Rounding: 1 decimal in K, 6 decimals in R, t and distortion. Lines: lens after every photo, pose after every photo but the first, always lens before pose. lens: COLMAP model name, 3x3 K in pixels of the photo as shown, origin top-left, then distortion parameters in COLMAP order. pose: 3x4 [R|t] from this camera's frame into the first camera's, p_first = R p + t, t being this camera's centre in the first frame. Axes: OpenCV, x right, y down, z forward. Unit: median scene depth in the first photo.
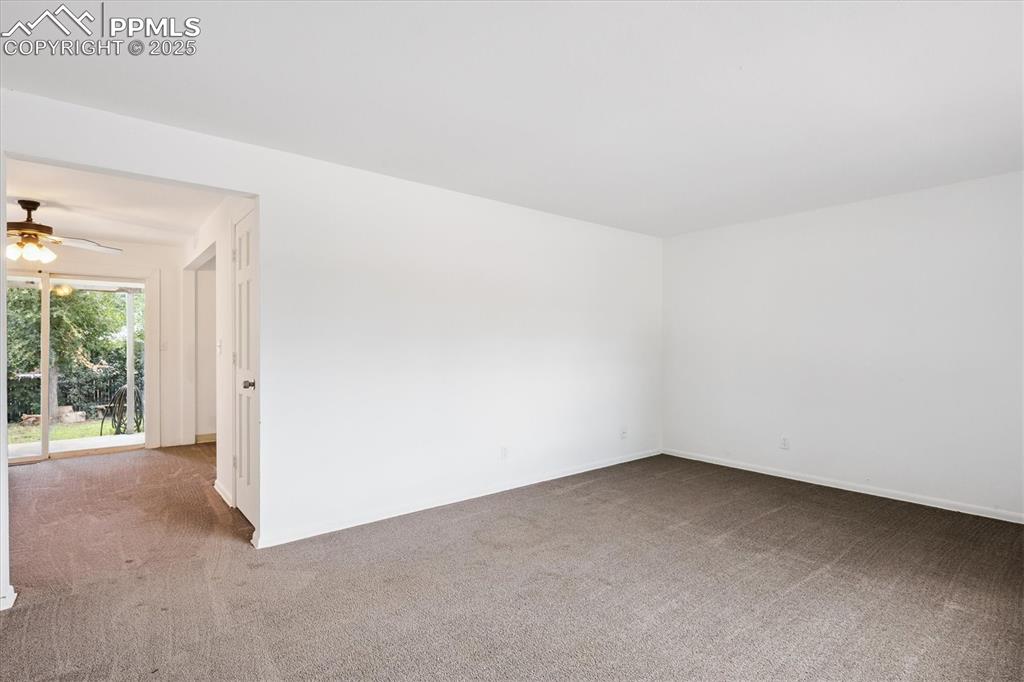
lens RADIAL K [[506.8, 0, 514.0], [0, 506.8, 341.5], [0, 0, 1]] dist [-0.001485, 0.000604]
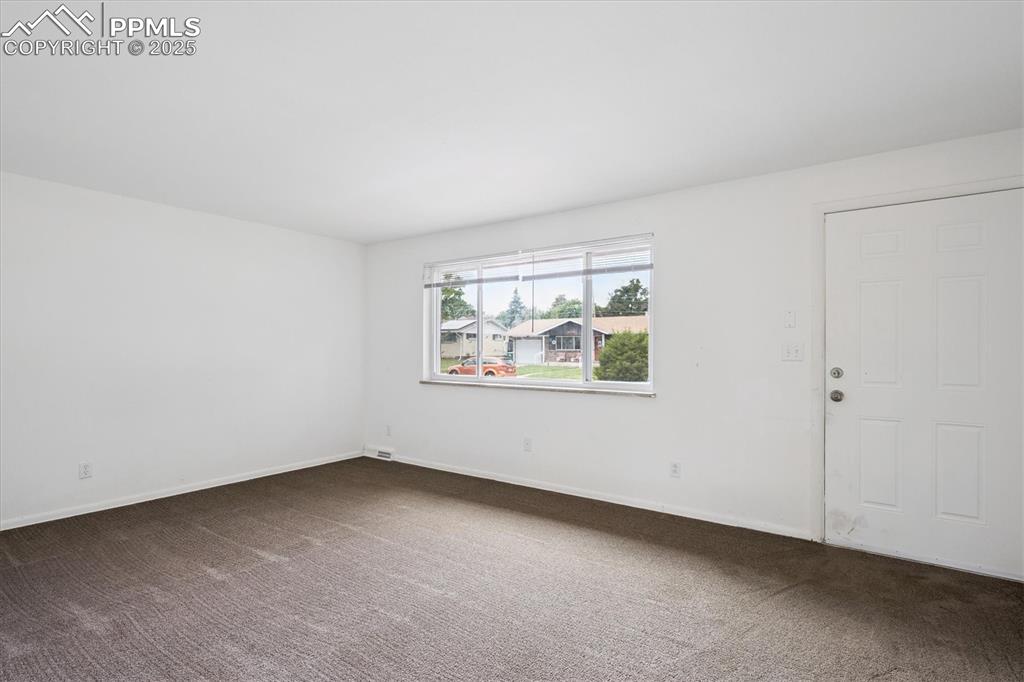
lens RADIAL K [[506.8, 0, 513.4], [0, 506.8, 343.4], [0, 0, 1]] dist [-0.001485, 0.000604]
pose [[-0.258448, 0.011981, 0.965951, -0.571951], [-0.002330, 0.999912, -0.013026, 0.011777], [-0.966022, -0.005617, -0.258397, 0.765261]]
